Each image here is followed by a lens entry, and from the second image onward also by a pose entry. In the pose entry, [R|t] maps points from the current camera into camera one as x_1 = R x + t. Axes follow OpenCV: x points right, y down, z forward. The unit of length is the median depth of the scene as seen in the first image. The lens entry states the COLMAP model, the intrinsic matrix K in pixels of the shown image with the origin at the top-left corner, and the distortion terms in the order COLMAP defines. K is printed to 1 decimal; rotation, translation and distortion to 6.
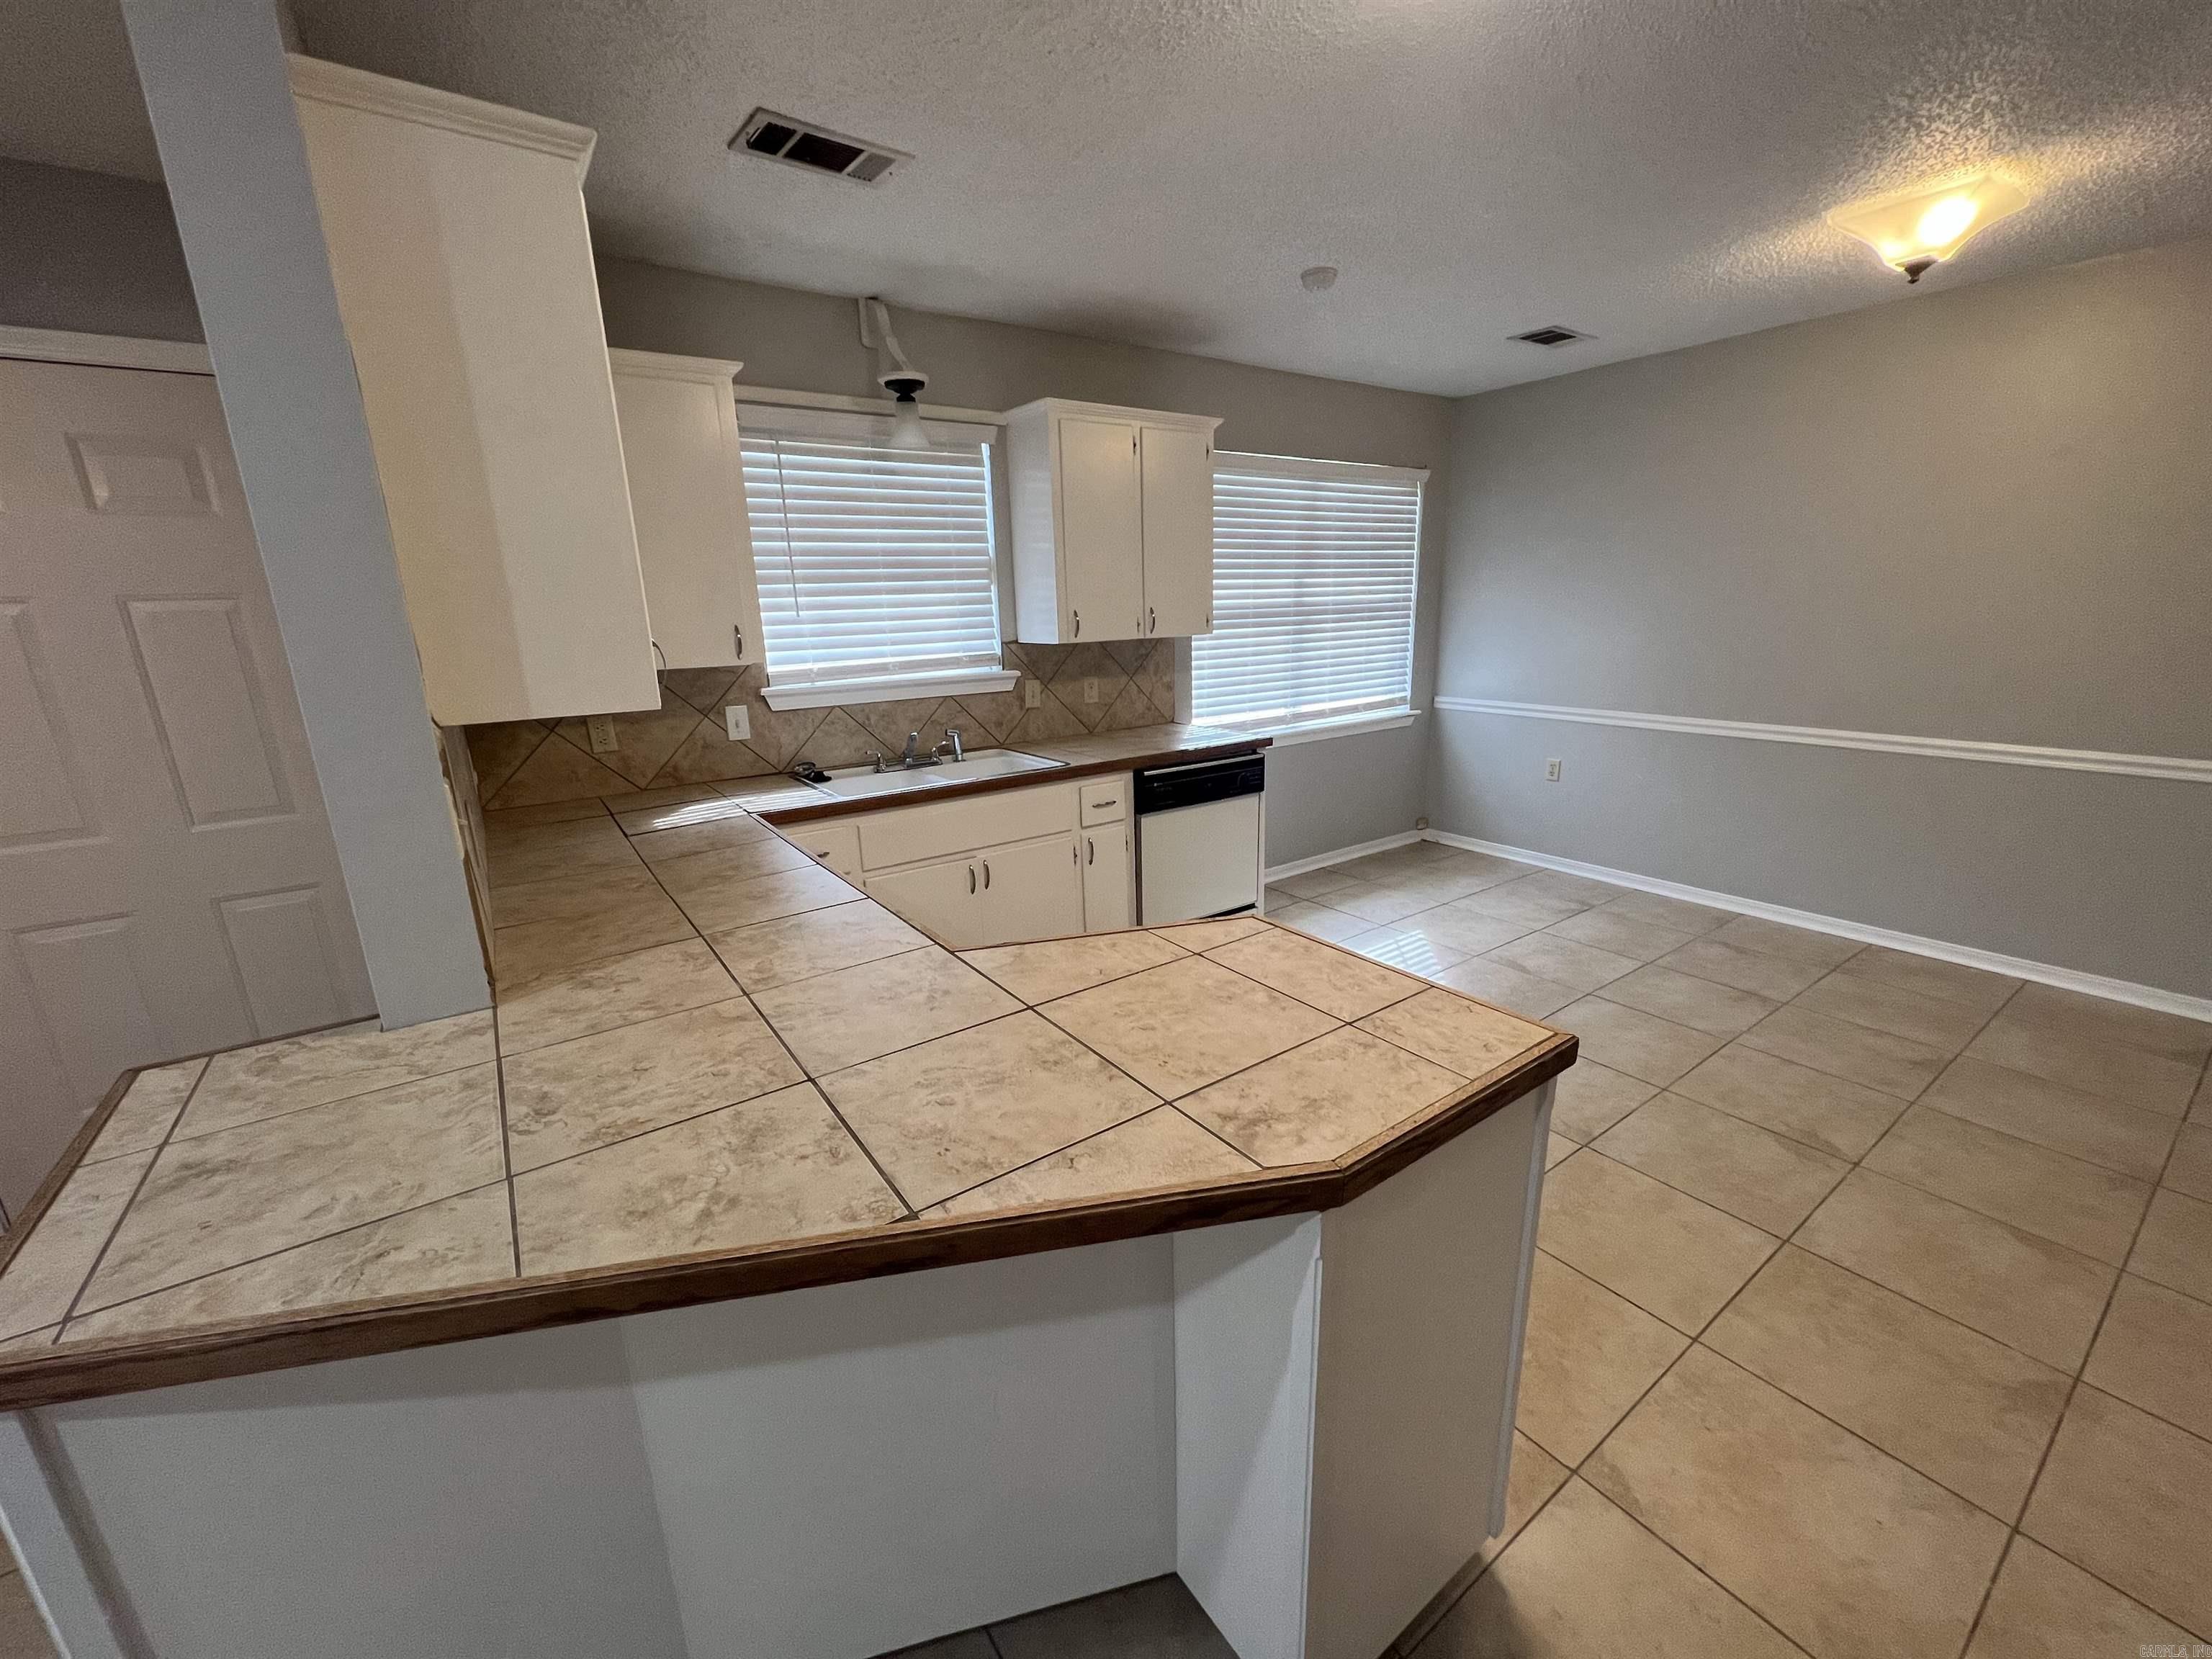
lens RADIAL K [[881.9, 0, 1112.3], [0, 881.9, 835.5], [0, 0, 1]] dist [-0.001118, 0.000508]
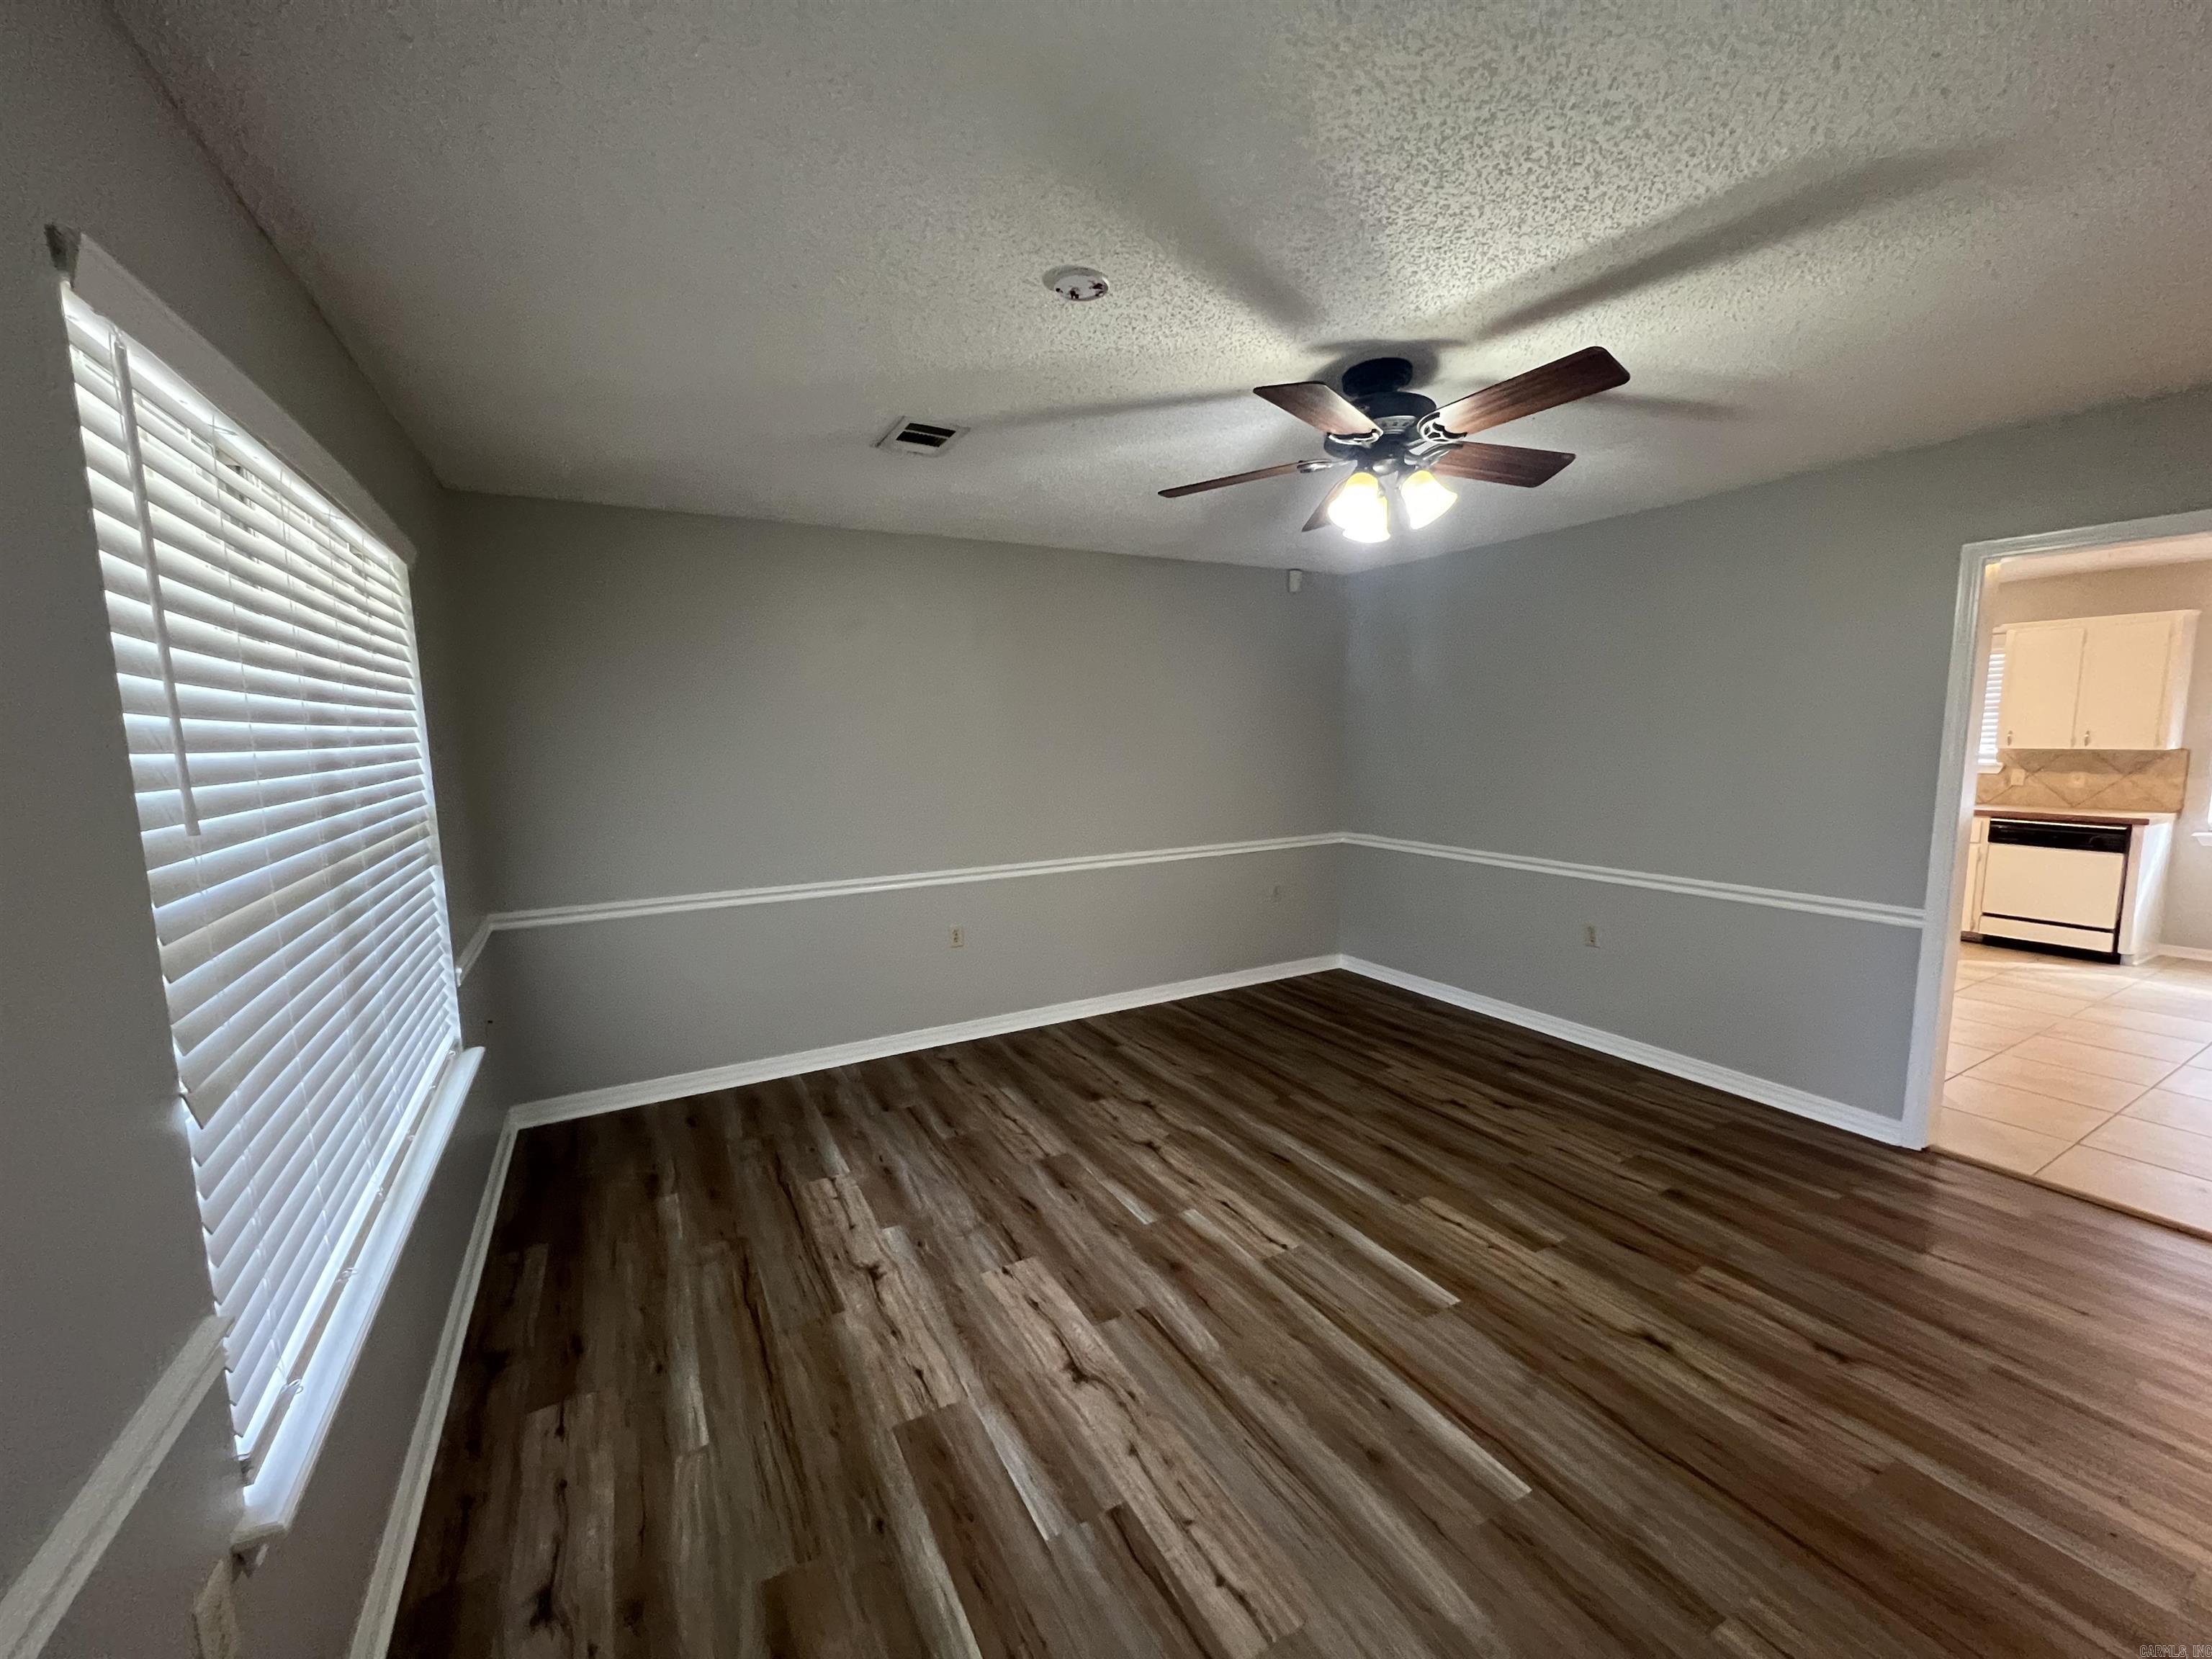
lens RADIAL K [[881.9, 0, 1113.5], [0, 881.9, 840.4], [0, 0, 1]] dist [-0.001118, 0.000508]
pose [[-0.070472, 0.158058, -0.984912, 2.223259], [-0.242332, 0.955075, 0.170609, 0.116411], [0.967631, 0.250698, -0.029004, -0.796276]]
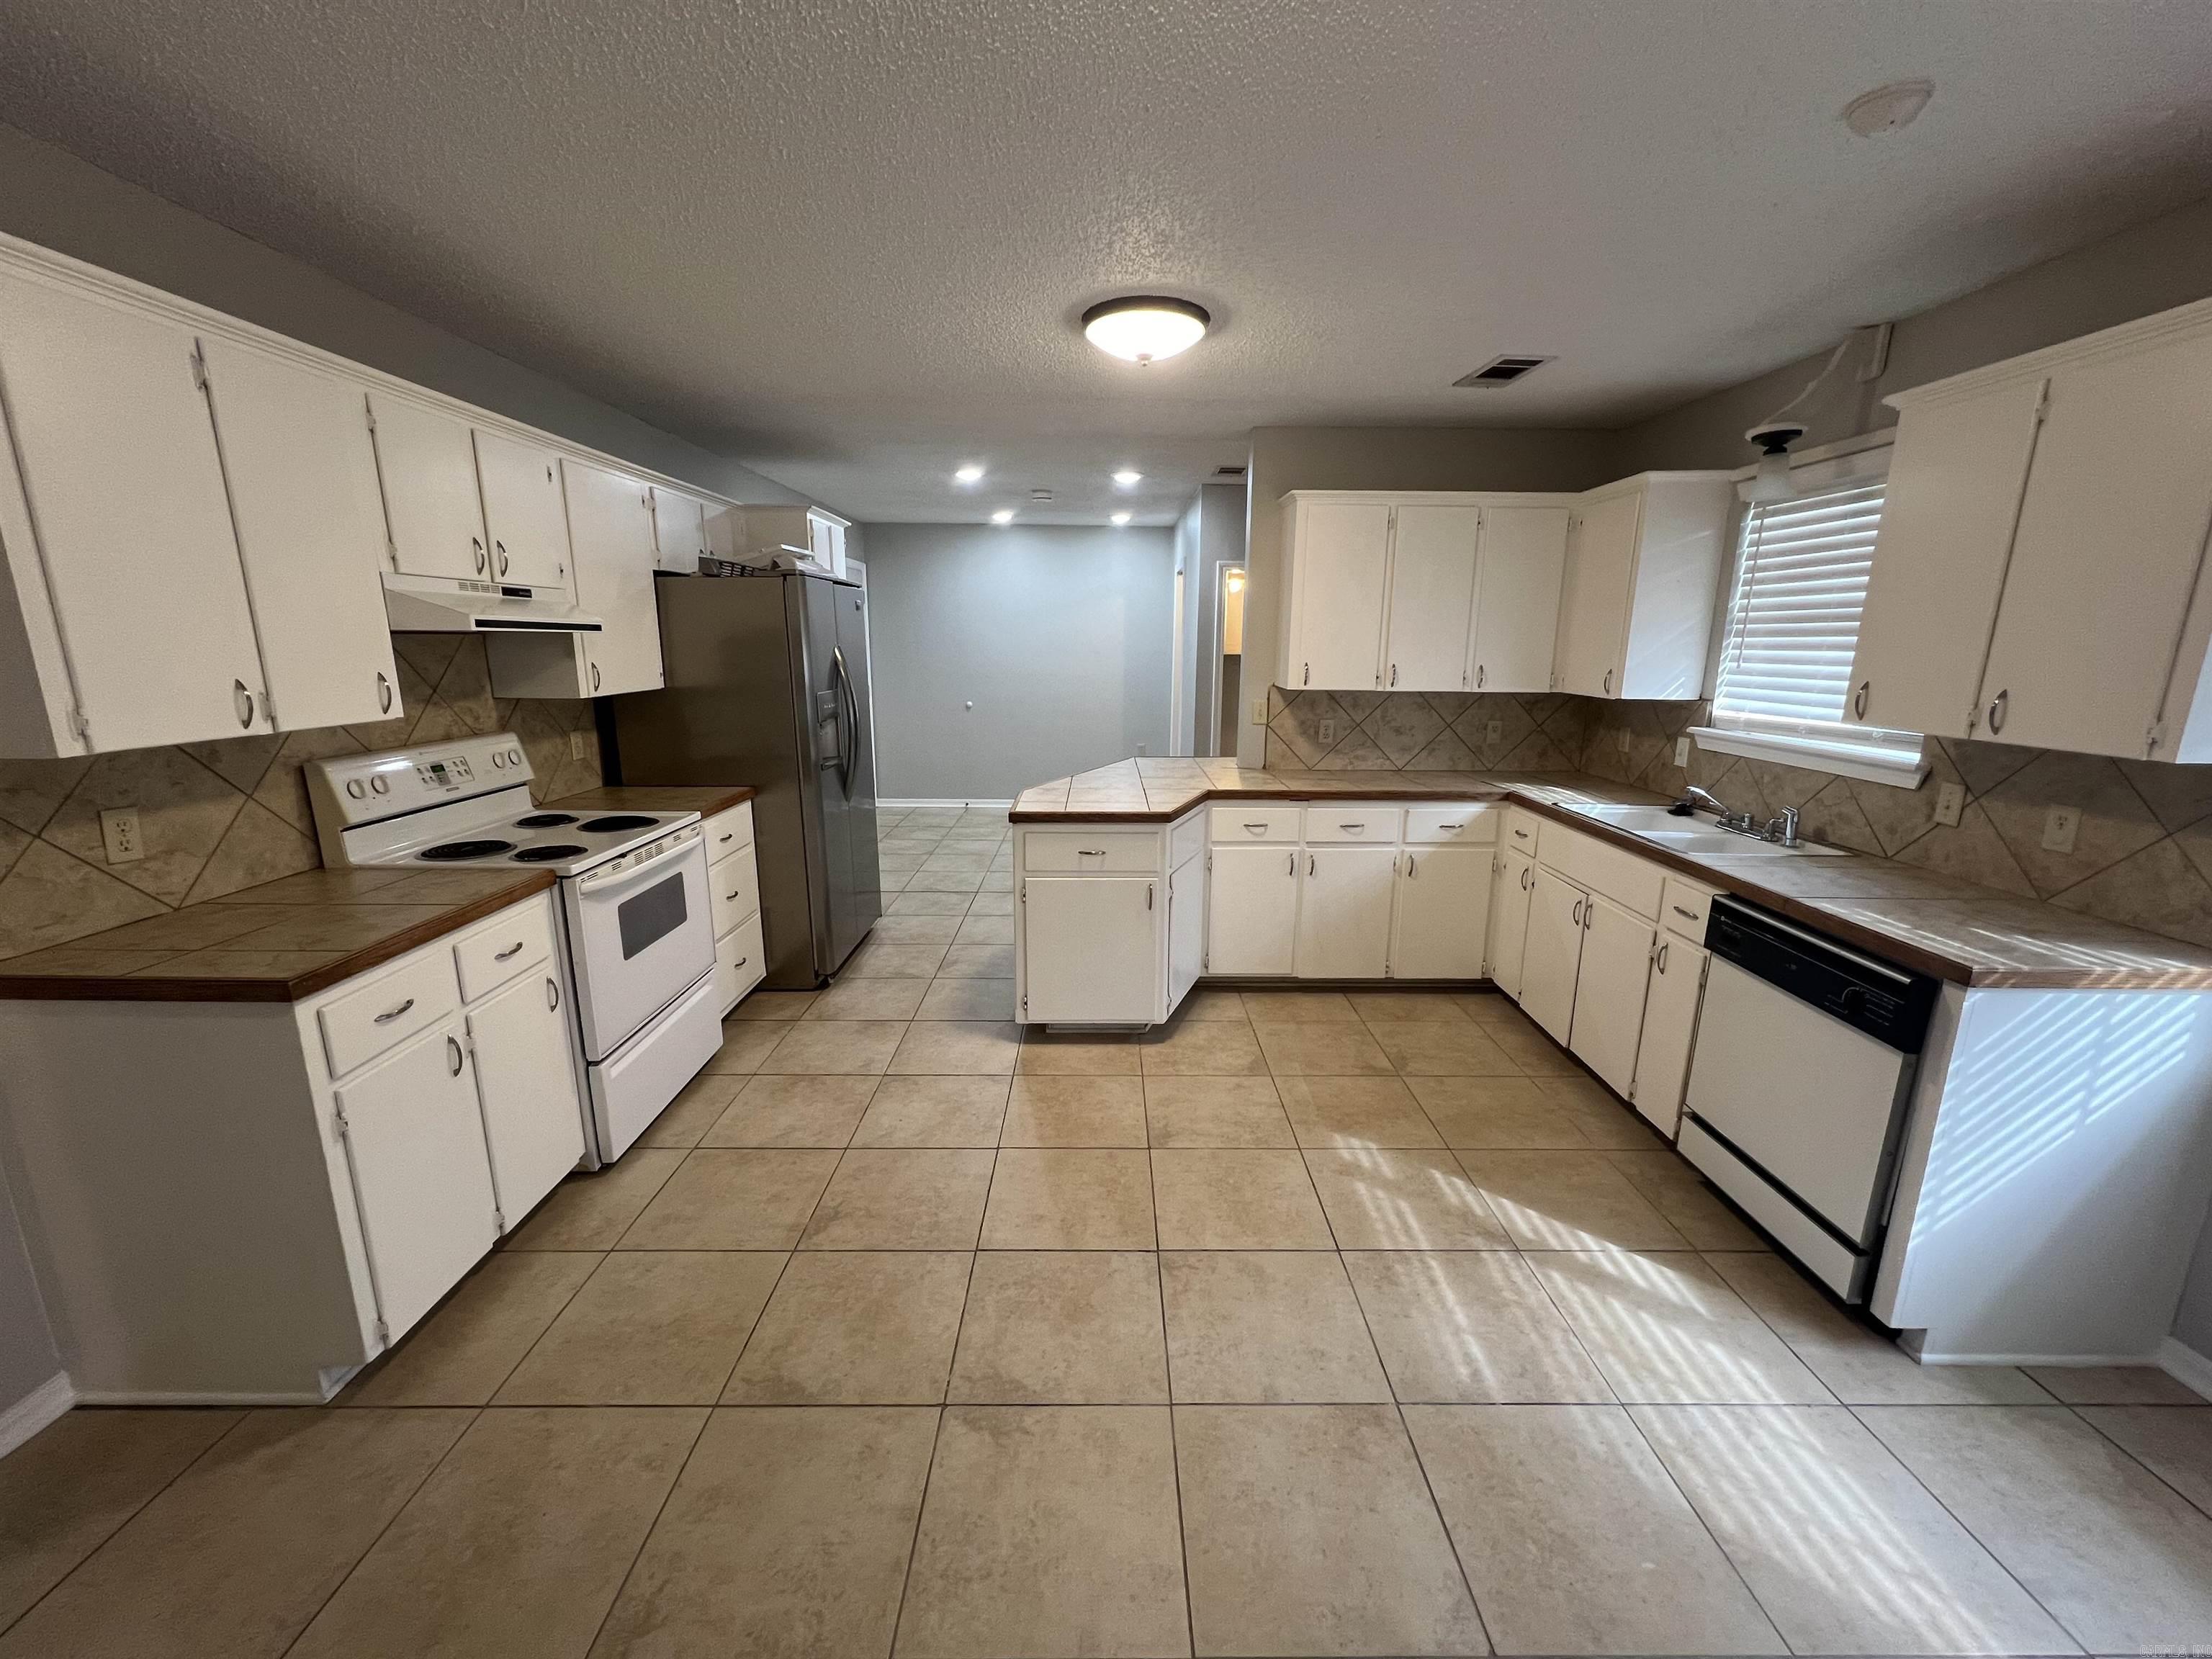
lens RADIAL K [[881.9, 0, 1112.0], [0, 881.9, 836.4], [0, 0, 1]] dist [-0.001118, 0.000508]
pose [[-0.571526, 0.202086, -0.795311, 1.032507], [-0.206047, 0.902807, 0.377470, -0.331509], [0.794294, 0.379606, -0.474338, 1.046738]]
